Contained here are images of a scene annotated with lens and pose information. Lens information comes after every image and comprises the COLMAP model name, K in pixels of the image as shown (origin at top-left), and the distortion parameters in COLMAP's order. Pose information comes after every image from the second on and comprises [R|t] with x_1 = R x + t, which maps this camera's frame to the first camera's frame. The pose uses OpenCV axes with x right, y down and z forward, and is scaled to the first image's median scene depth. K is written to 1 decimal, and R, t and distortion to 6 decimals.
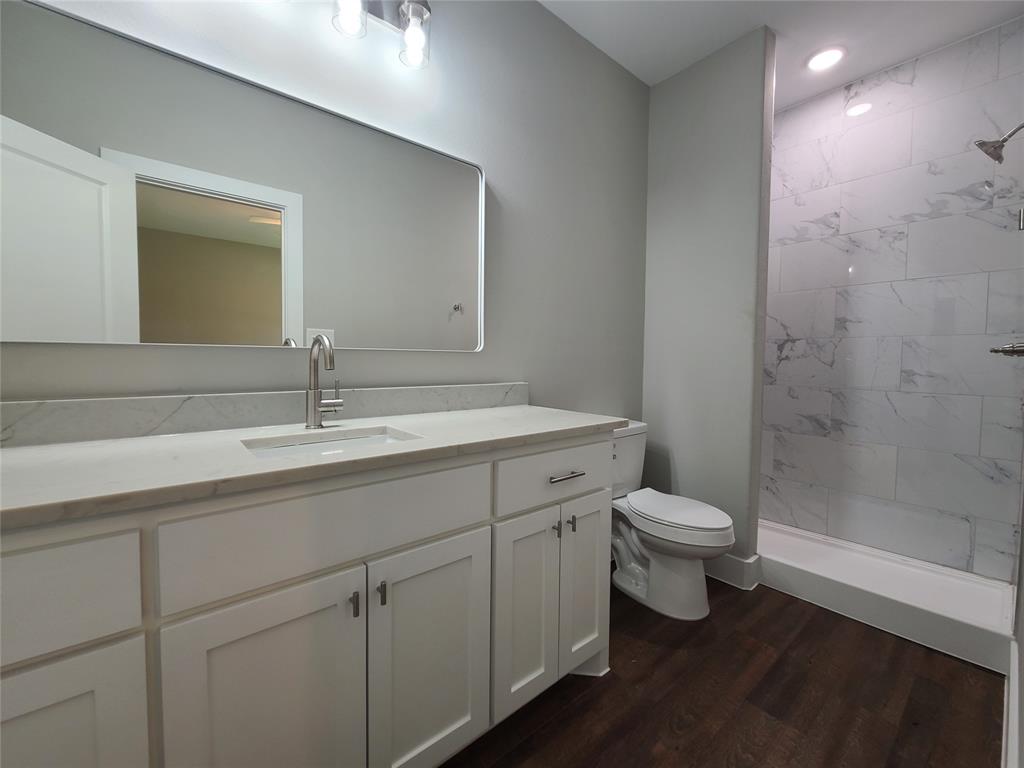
lens RADIAL K [[417.3, 0, 506.8], [0, 417.3, 379.8], [0, 0, 1]] dist [-0.001311, -0.000241]
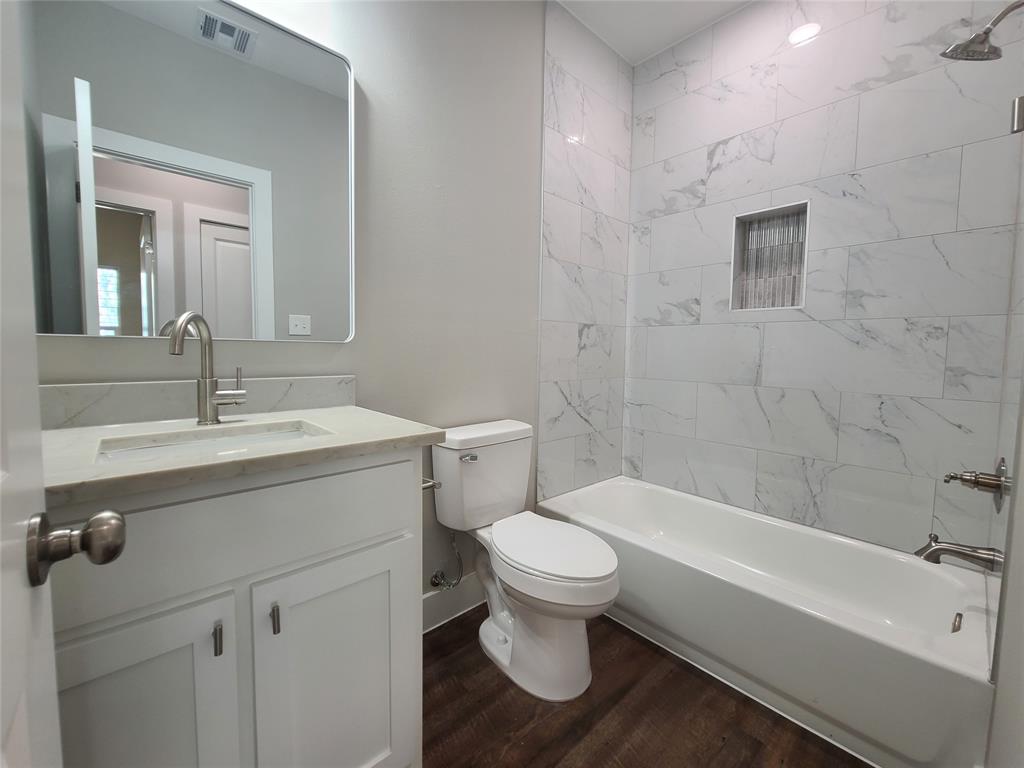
lens RADIAL K [[419.6, 0, 511.7], [0, 419.6, 376.3], [0, 0, 1]] dist [0.000734, -0.000544]
pose [[0.999428, -0.001290, 0.033792, 0.134056], [0.000518, 0.999739, 0.022821, -0.001175], [-0.033812, -0.022791, 0.999168, 0.118669]]
